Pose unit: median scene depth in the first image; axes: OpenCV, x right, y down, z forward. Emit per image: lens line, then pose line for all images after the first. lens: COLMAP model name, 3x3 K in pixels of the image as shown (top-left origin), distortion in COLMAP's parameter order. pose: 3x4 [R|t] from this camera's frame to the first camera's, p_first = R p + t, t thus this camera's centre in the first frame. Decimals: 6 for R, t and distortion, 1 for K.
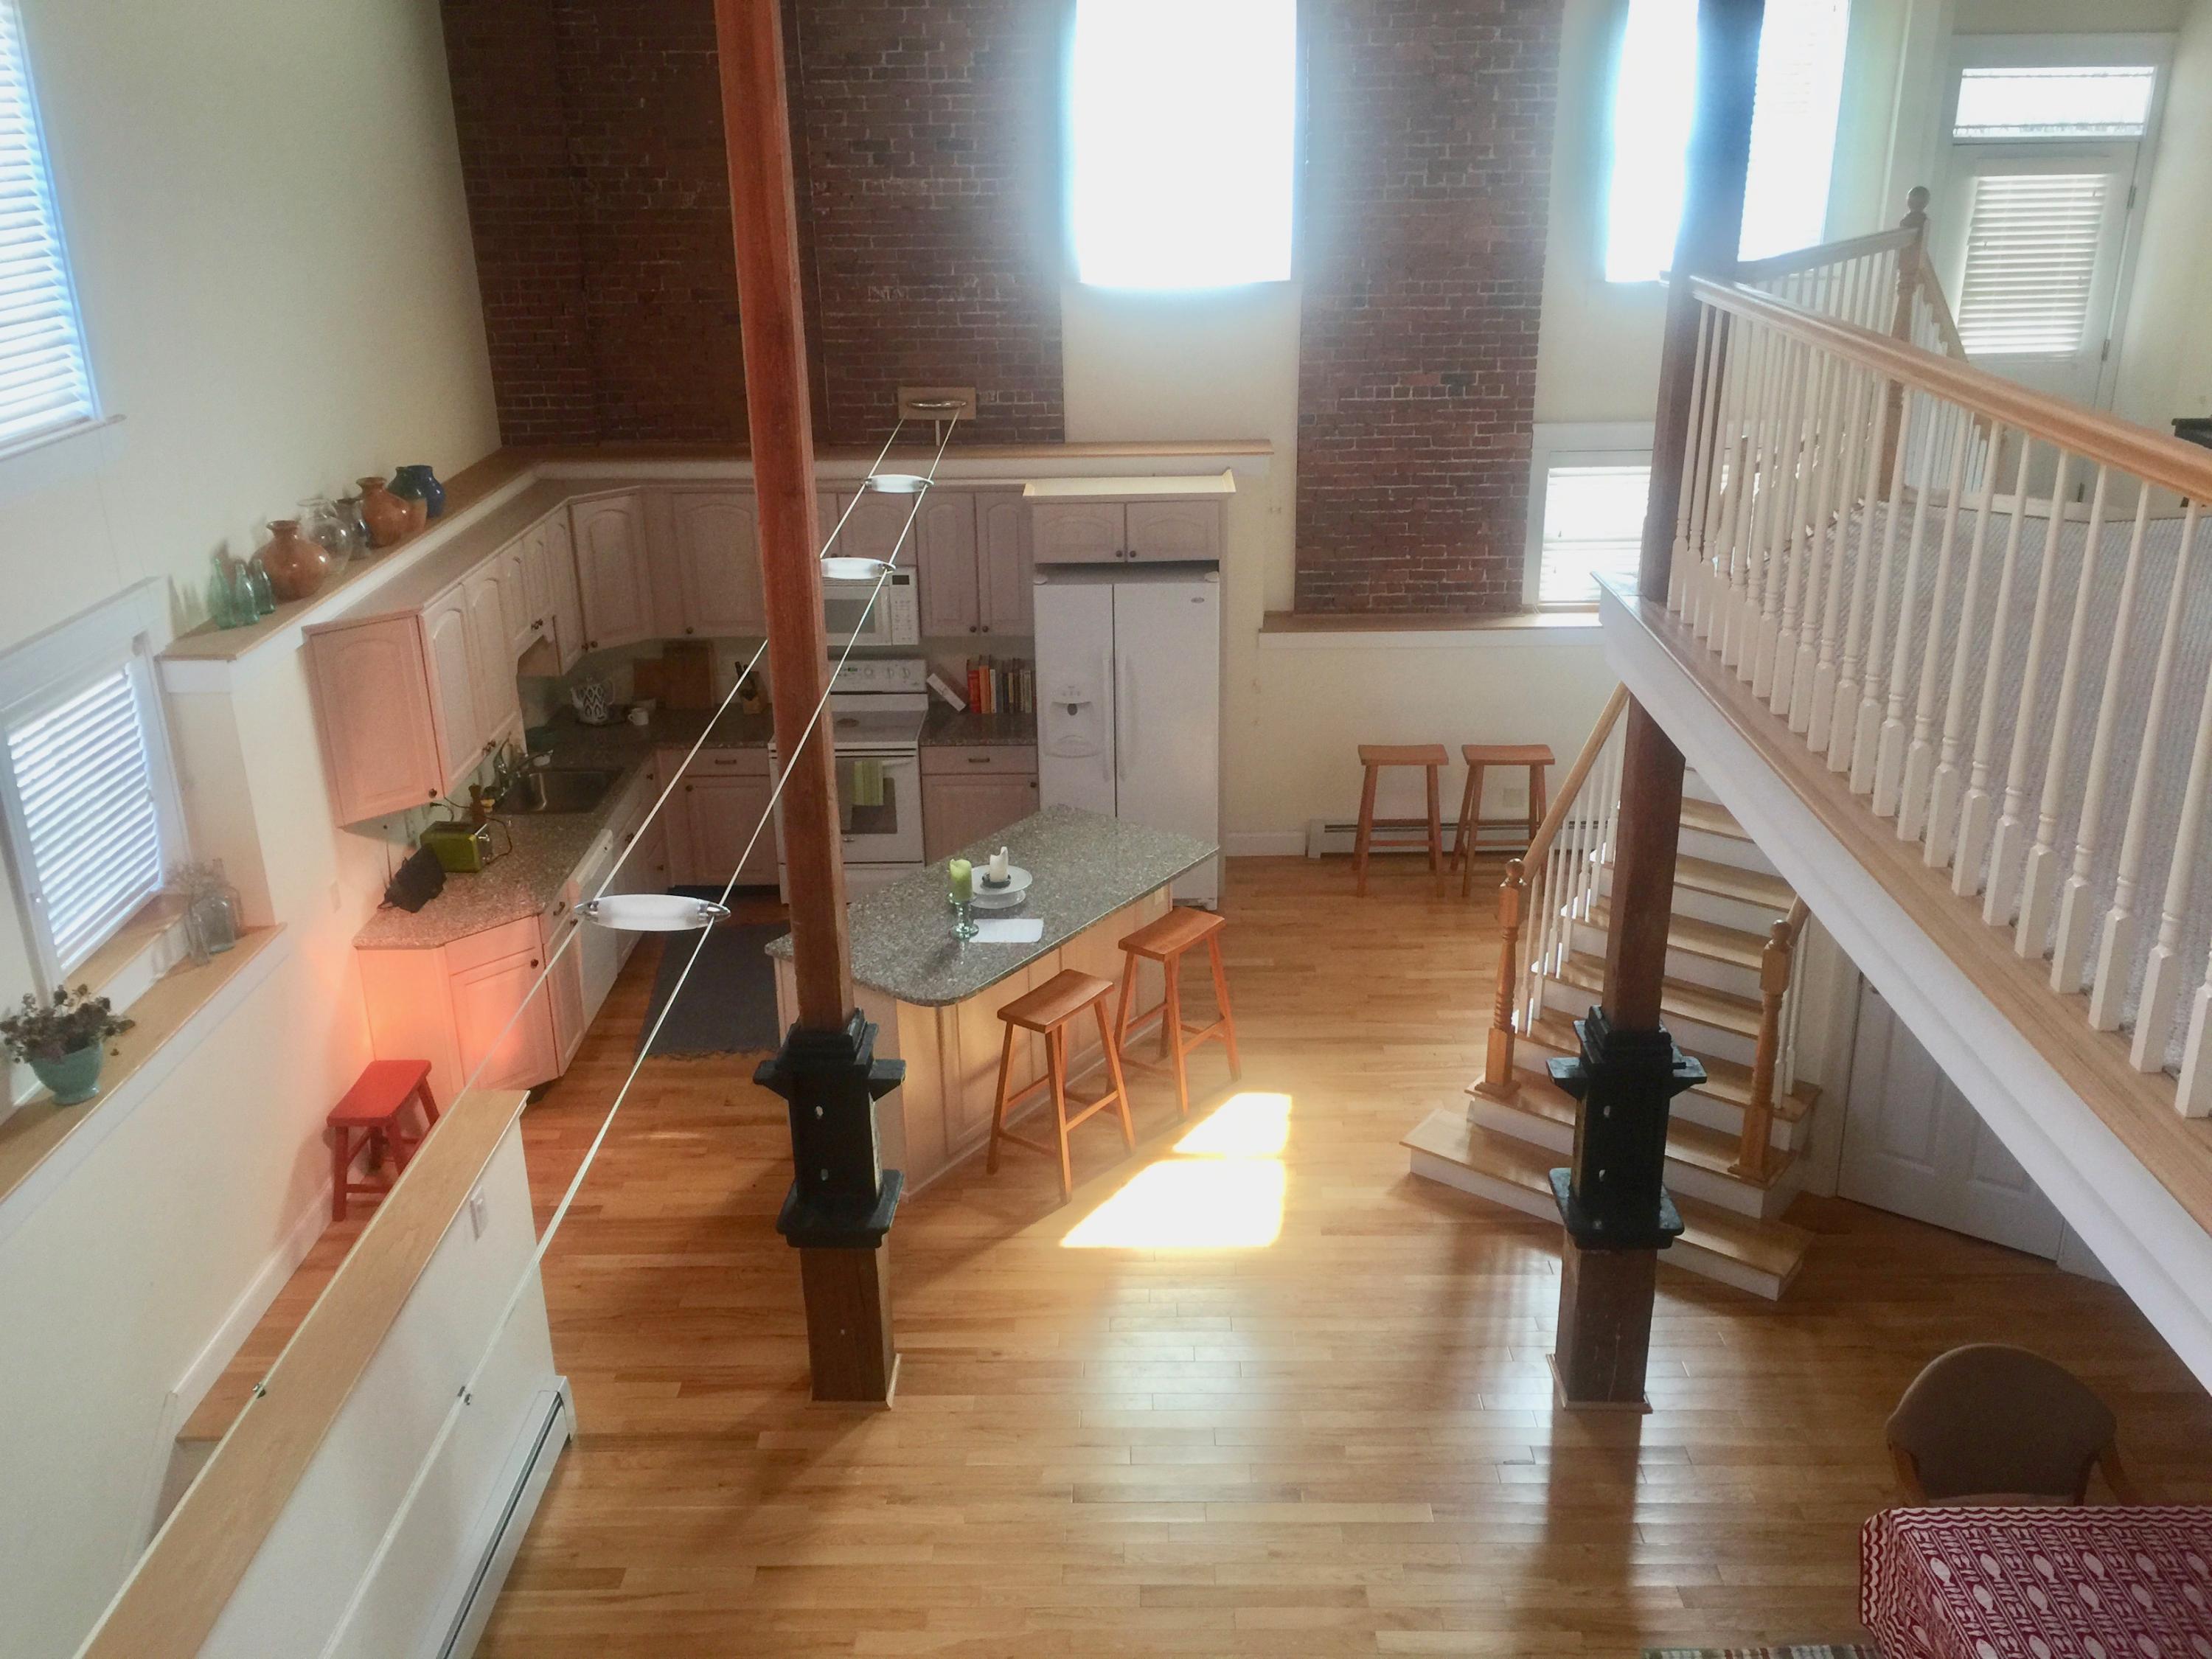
lens RADIAL K [[1870.4, 0, 1107.5], [0, 1870.4, 828.5], [0, 0, 1]] dist [0.061251, -0.050248]
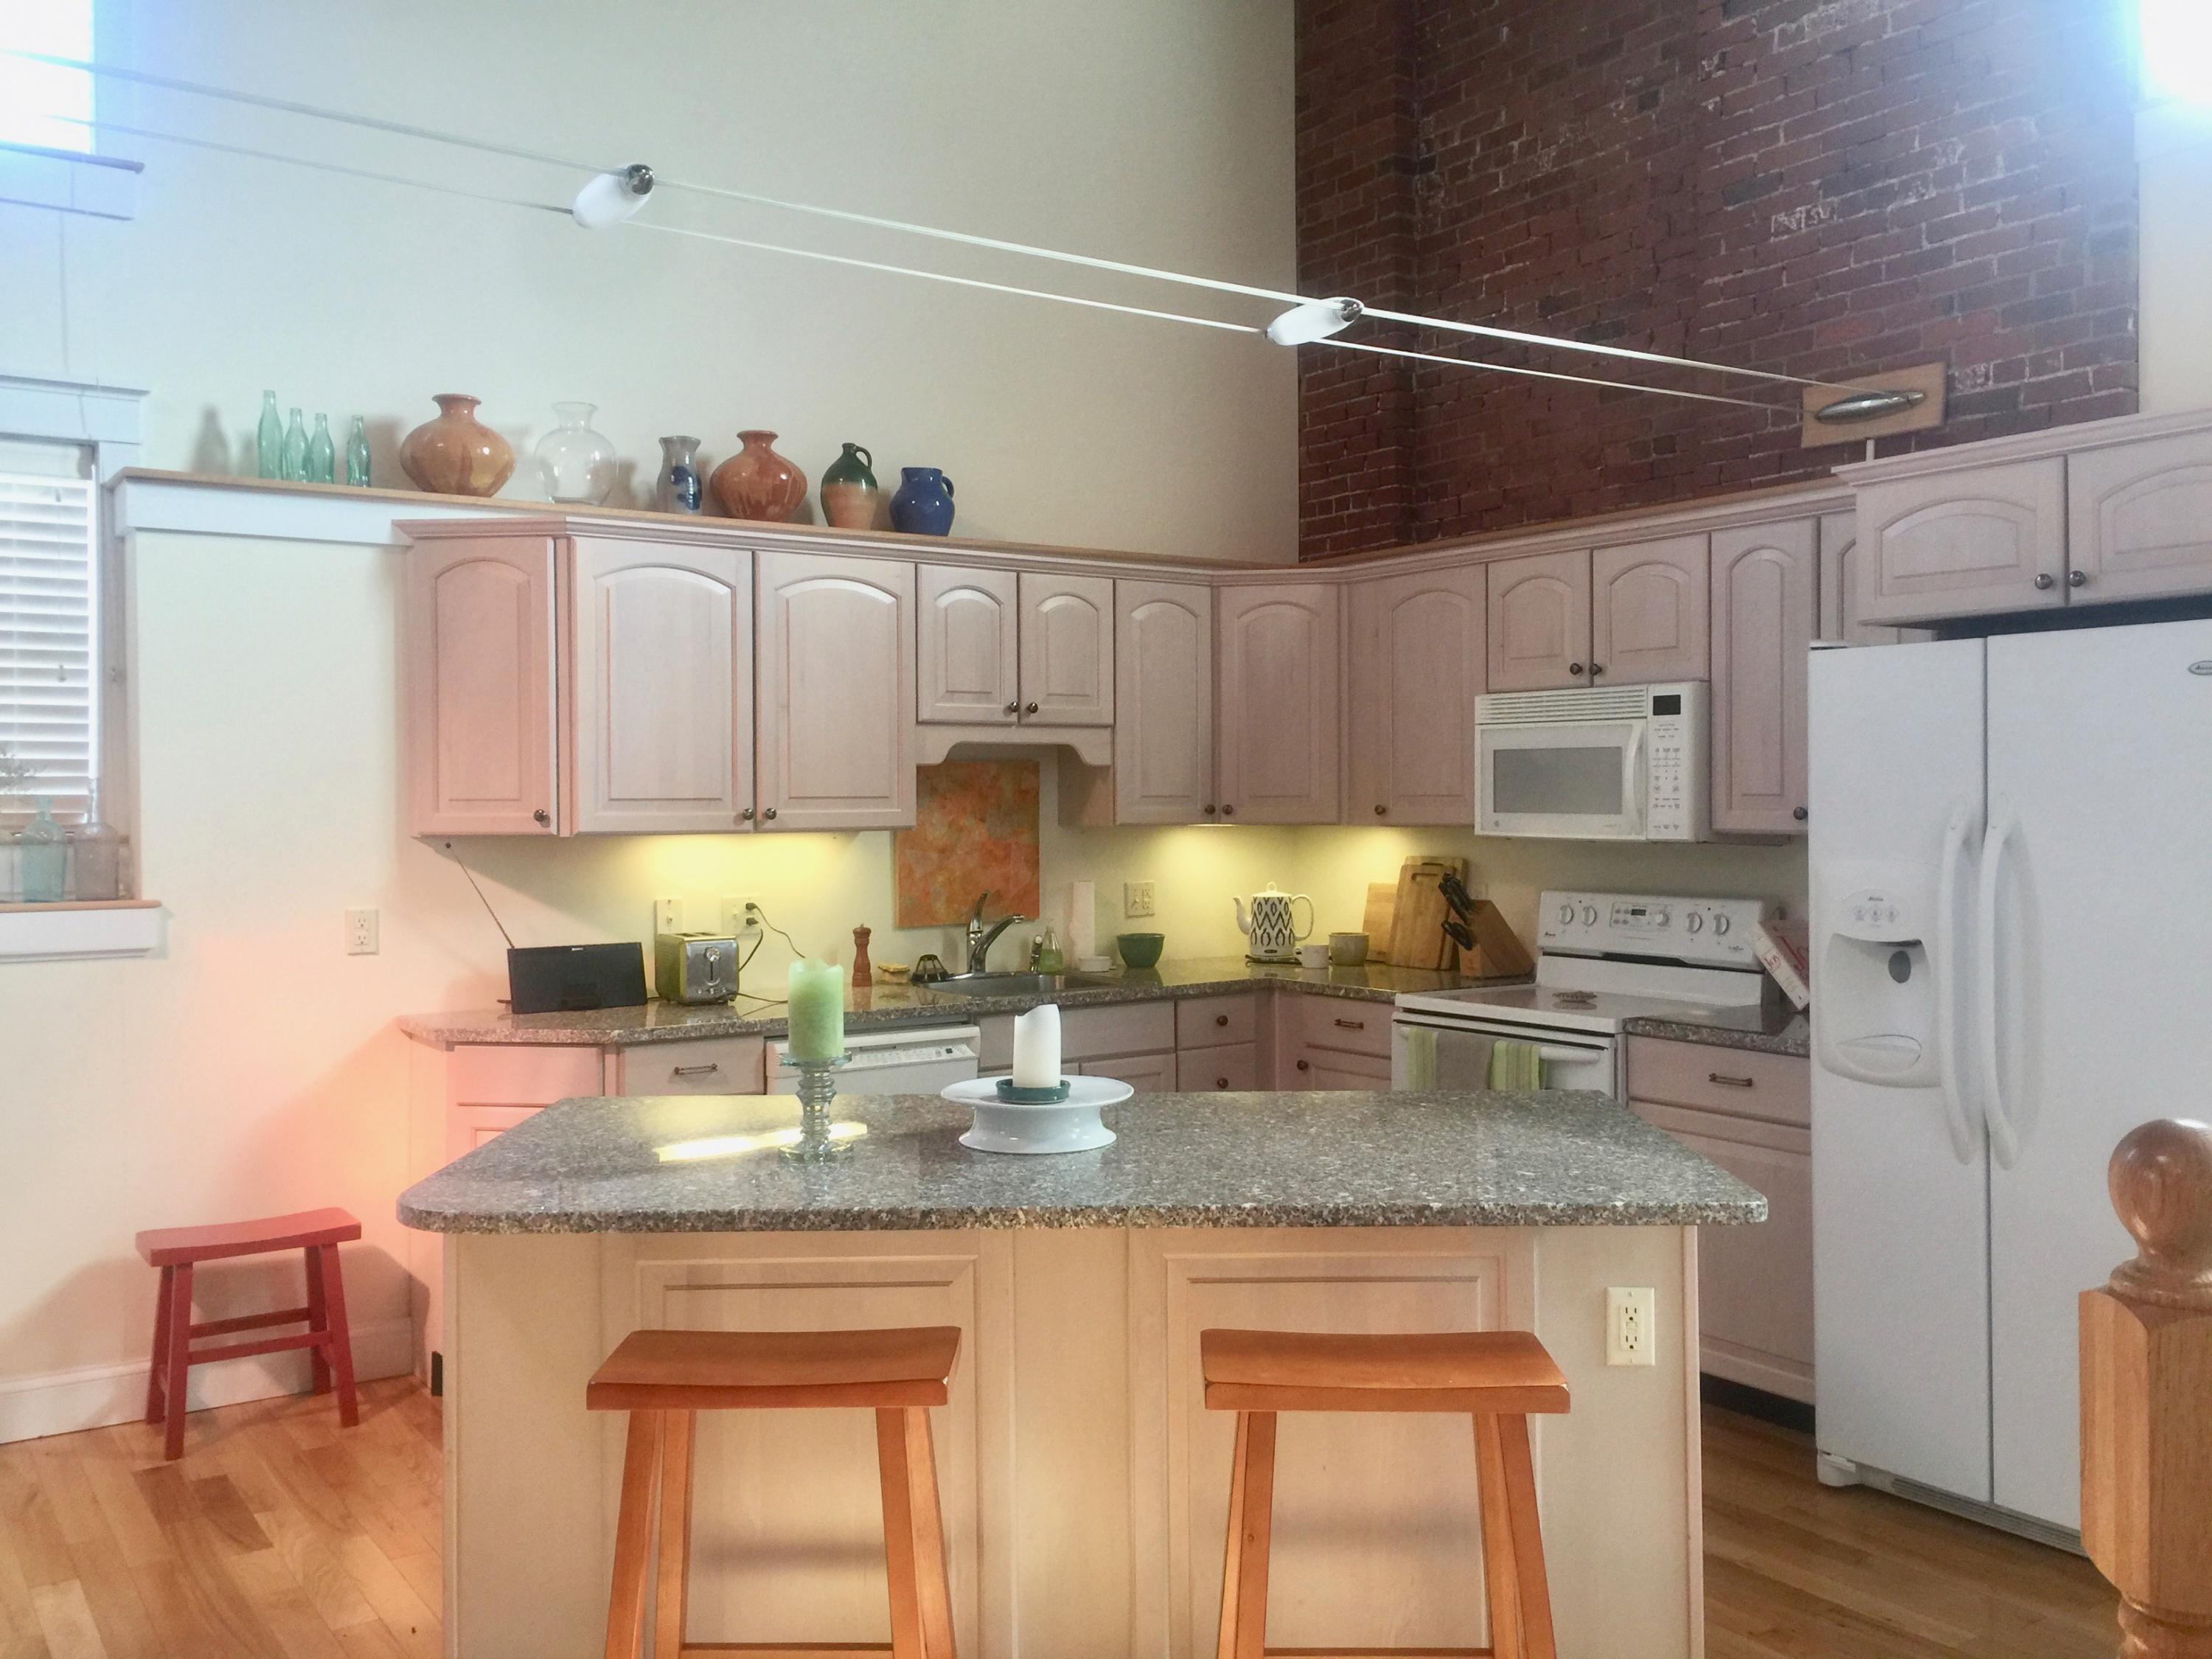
lens RADIAL K [[1870.4, 0, 1109.3], [0, 1870.4, 815.2], [0, 0, 1]] dist [0.061251, -0.050248]
pose [[0.587427, 0.025053, -0.808889, 0.206456], [-0.300377, 0.934871, -0.189184, 0.033631], [0.751467, 0.354104, 0.556694, 0.616121]]
